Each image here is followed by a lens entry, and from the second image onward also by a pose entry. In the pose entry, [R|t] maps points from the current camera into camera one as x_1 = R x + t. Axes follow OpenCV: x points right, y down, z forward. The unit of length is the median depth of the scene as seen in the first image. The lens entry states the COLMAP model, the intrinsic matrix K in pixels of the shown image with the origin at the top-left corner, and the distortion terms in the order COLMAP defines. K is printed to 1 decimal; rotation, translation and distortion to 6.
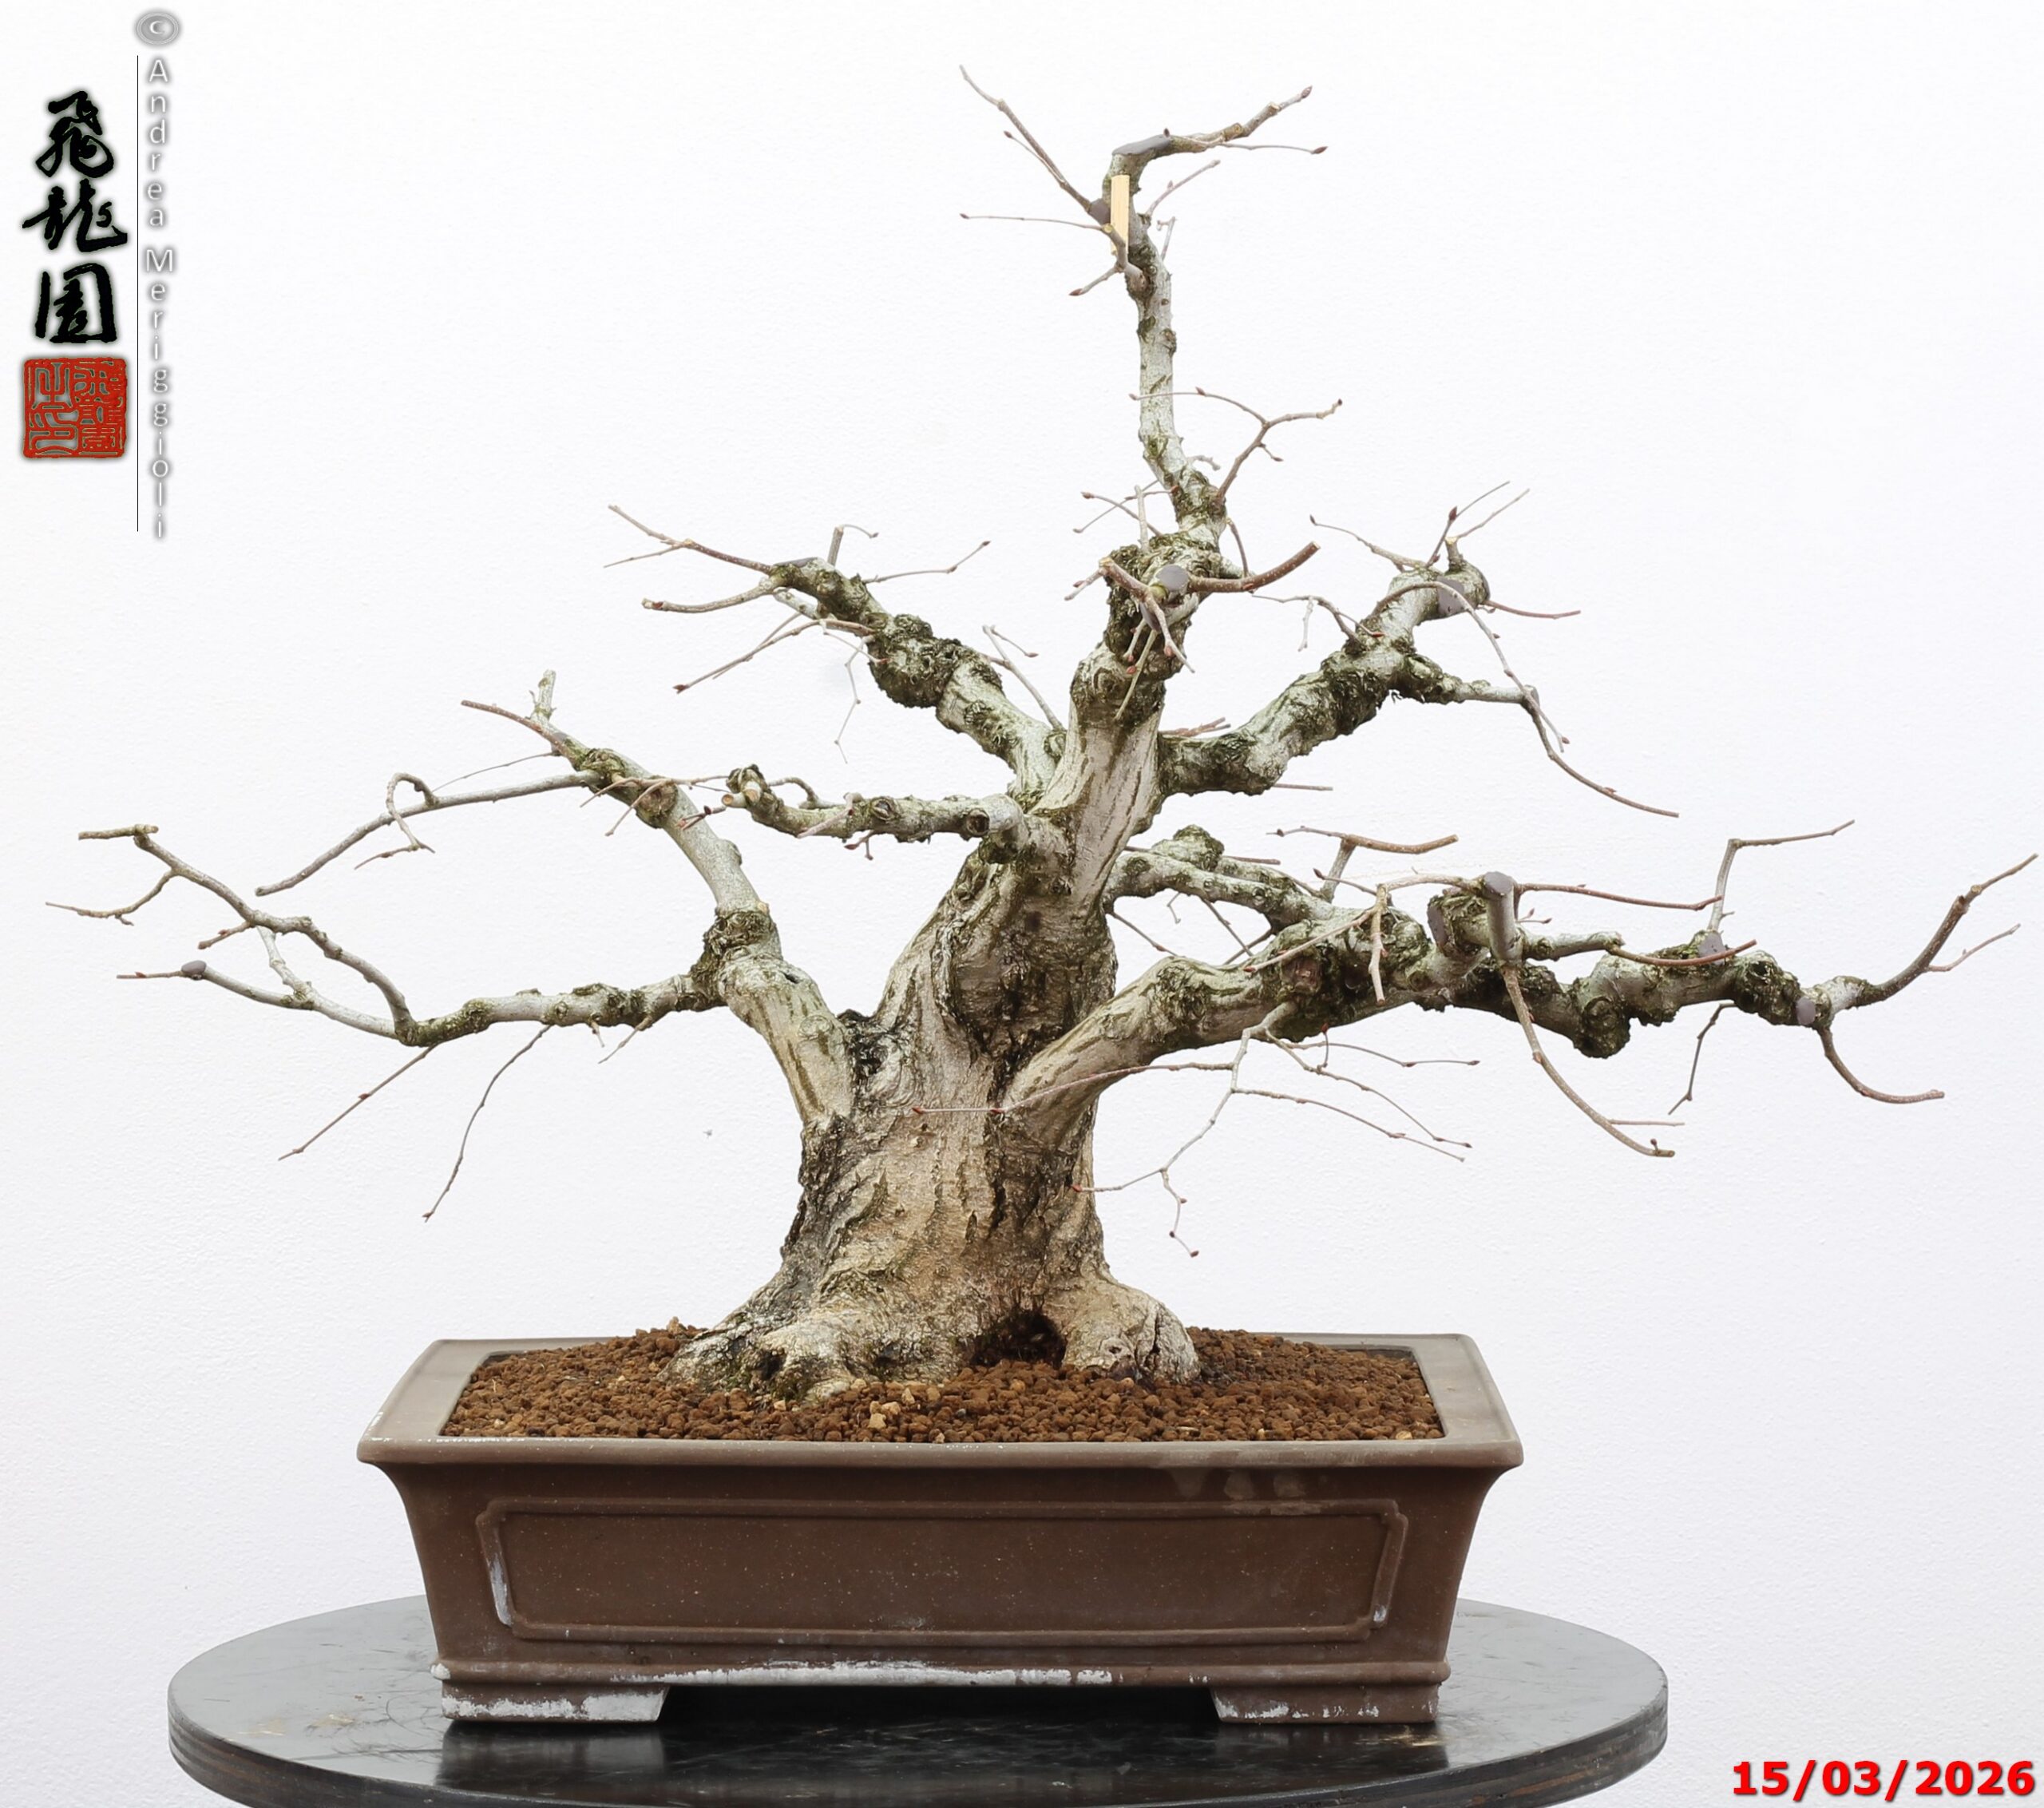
lens RADIAL K [[7062.9, 0, 969.9], [0, 7062.9, 907.5], [0, 0, 1]] dist [-0.097195, -0.550154]
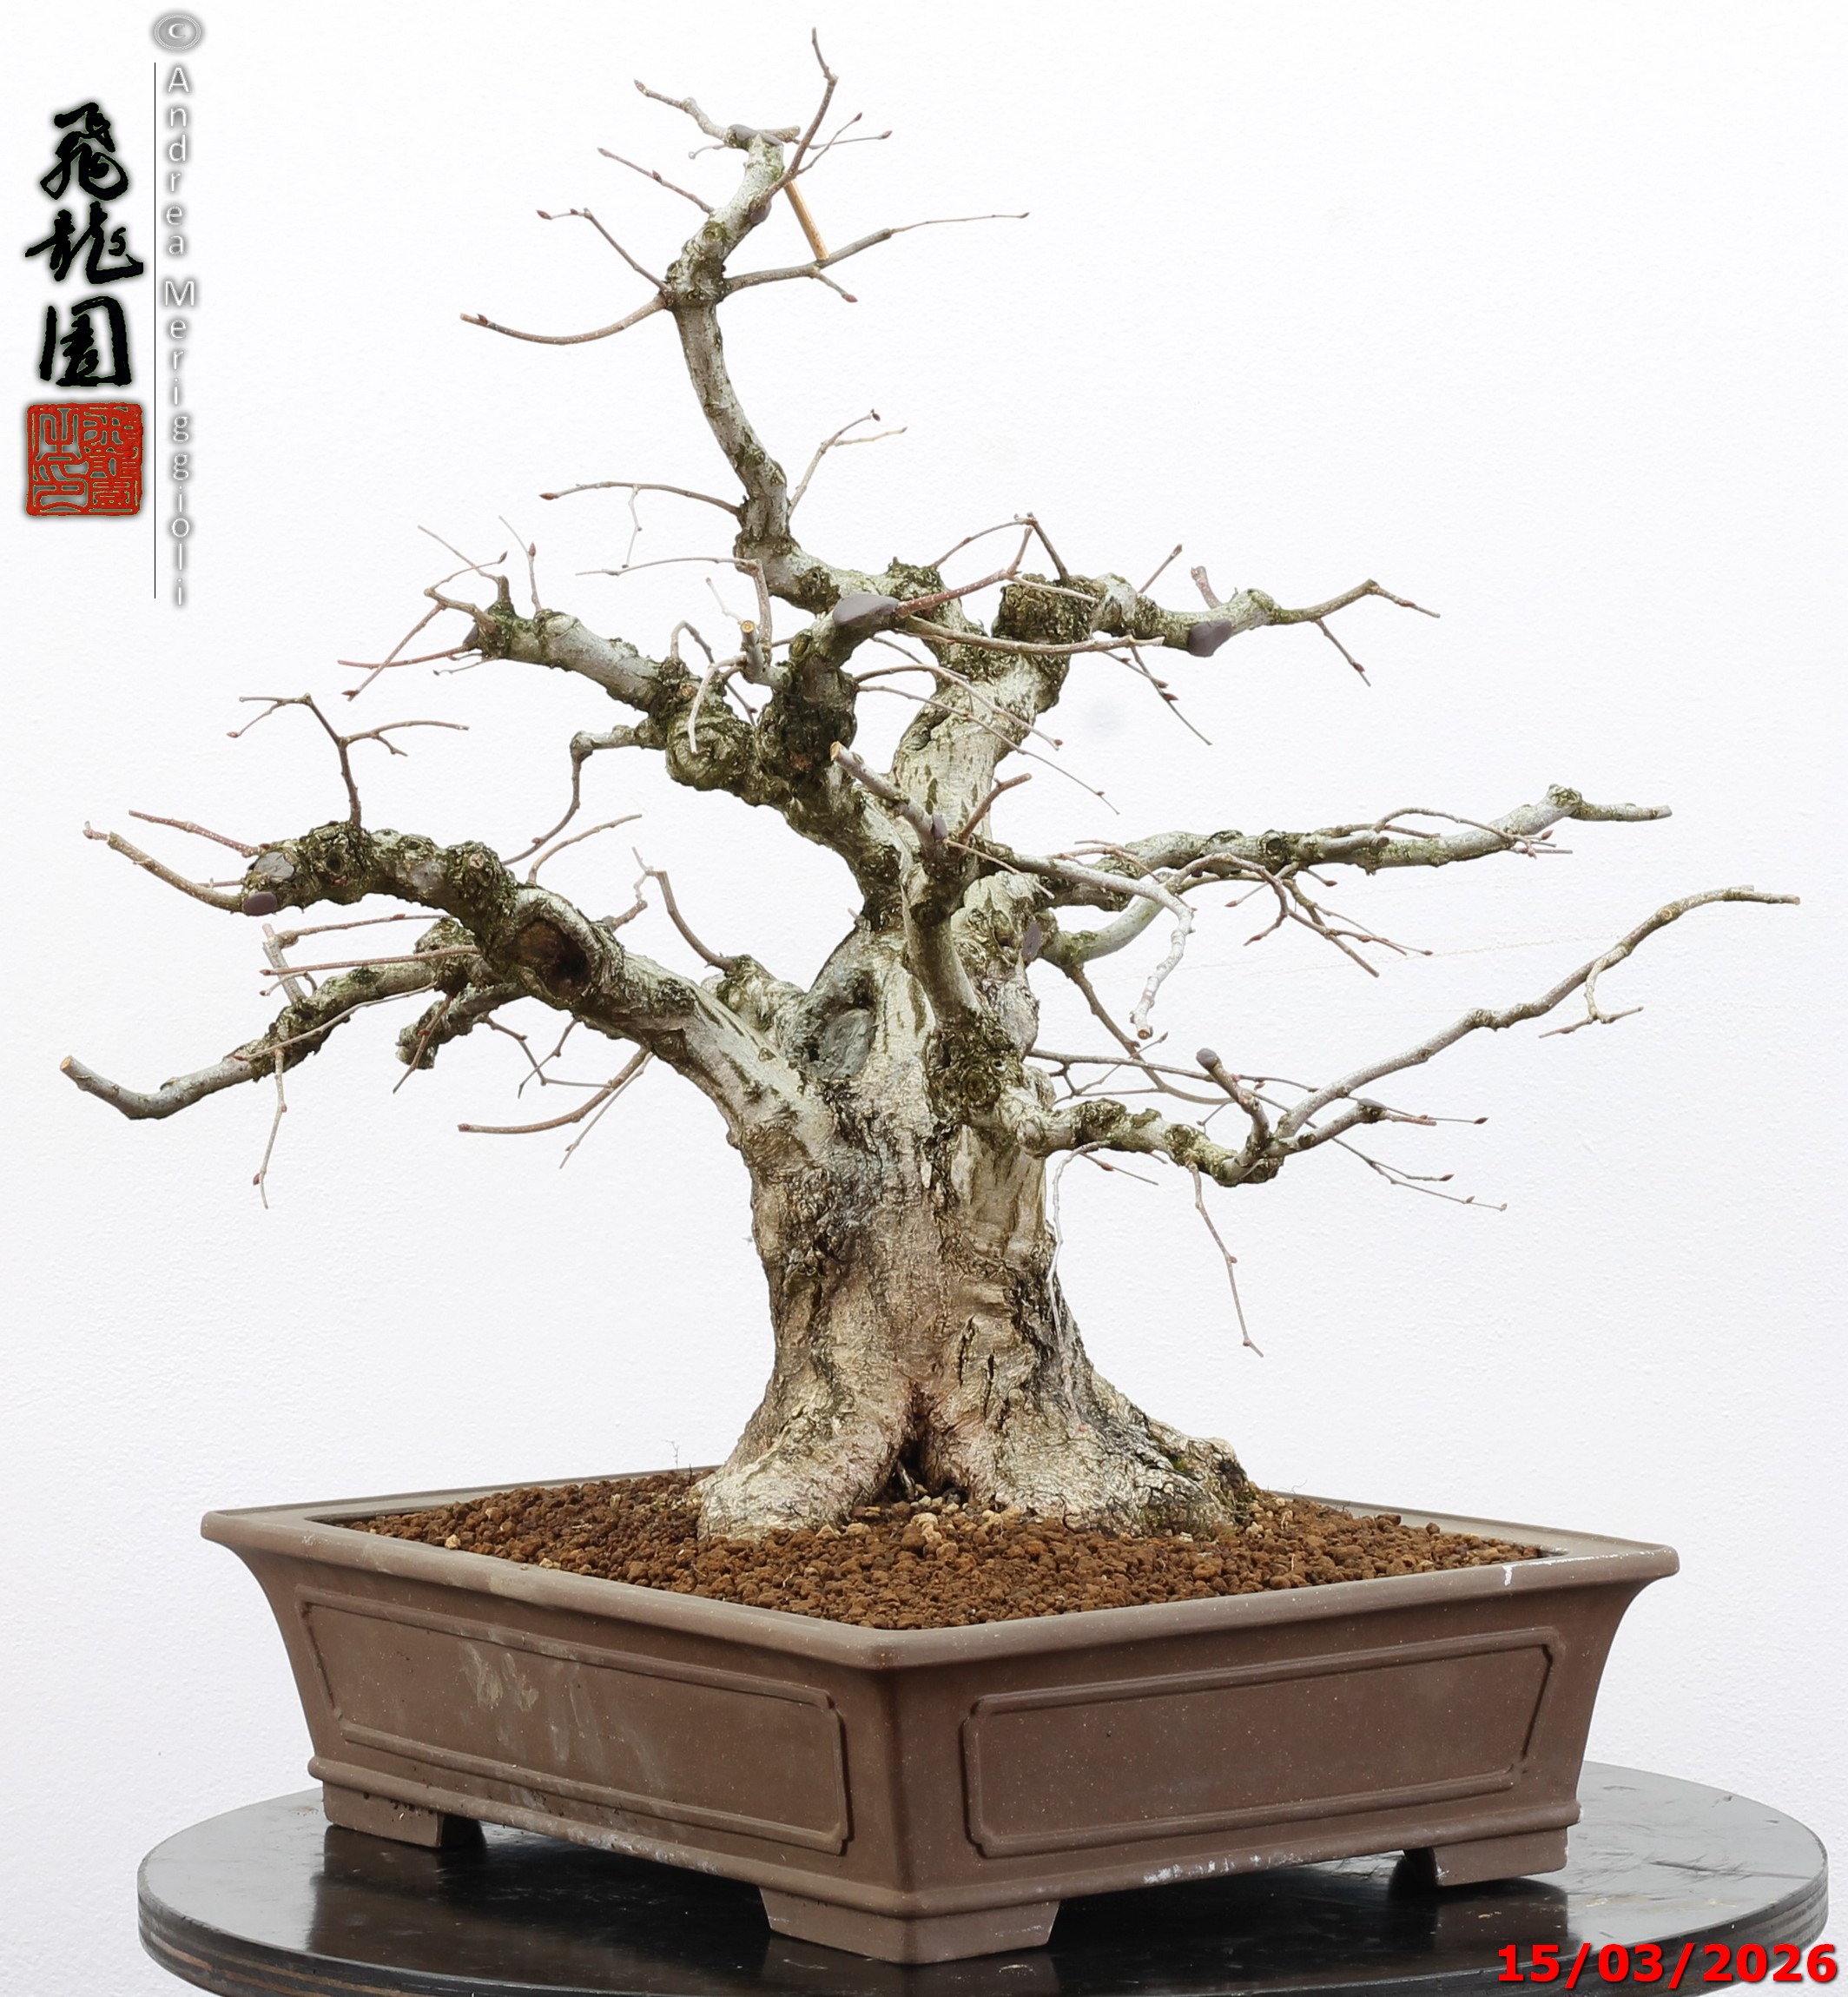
lens RADIAL K [[8016.0, 0, 988.5], [0, 8016.0, 995.4], [0, 0, 1]] dist [-0.106759, 2.152541]
pose [[-0.585505, -0.032732, 0.810007, -0.835433], [0.063385, 0.994277, 0.085995, -0.086246], [-0.808187, 0.101692, -0.580080, 1.602928]]
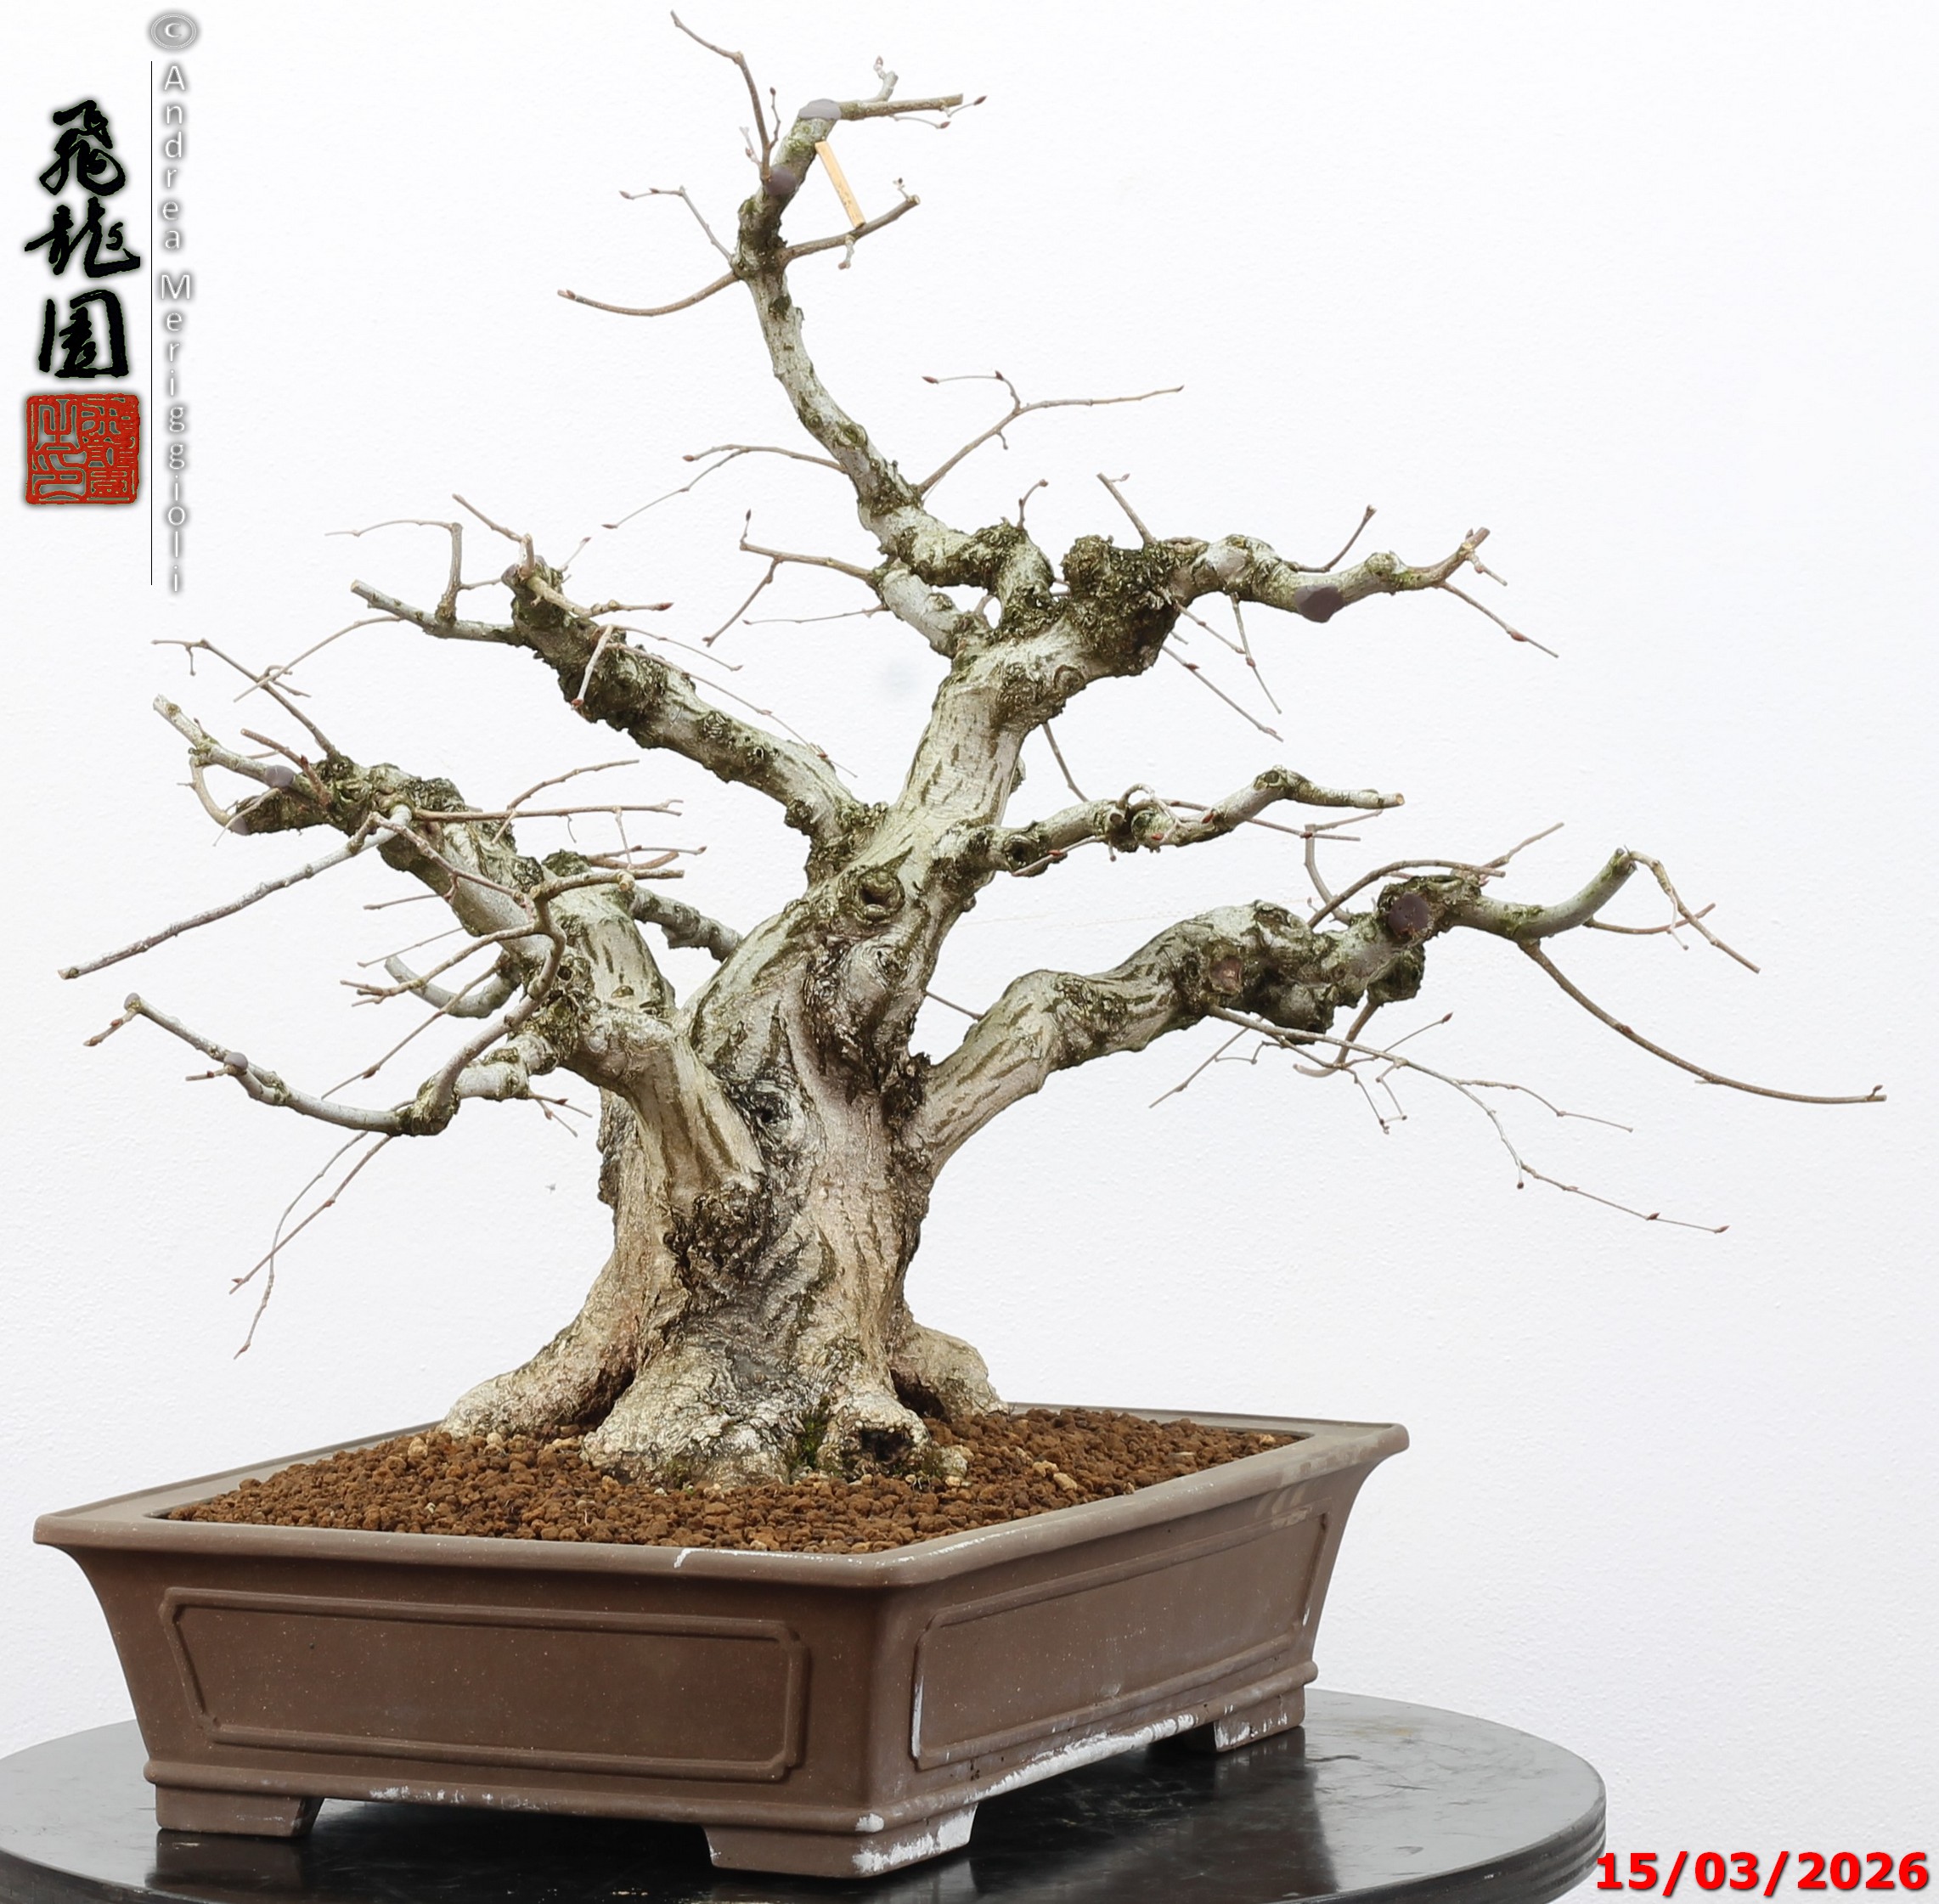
lens RADIAL K [[7712.0, 0, 765.0], [0, 7712.0, 951.5], [0, 0, 1]] dist [-0.058553, -2.587498]
pose [[0.441459, -0.049051, 0.895940, -0.907499], [0.058943, 0.997933, 0.025592, -0.024033], [-0.895344, 0.041512, 0.443437, 0.568926]]
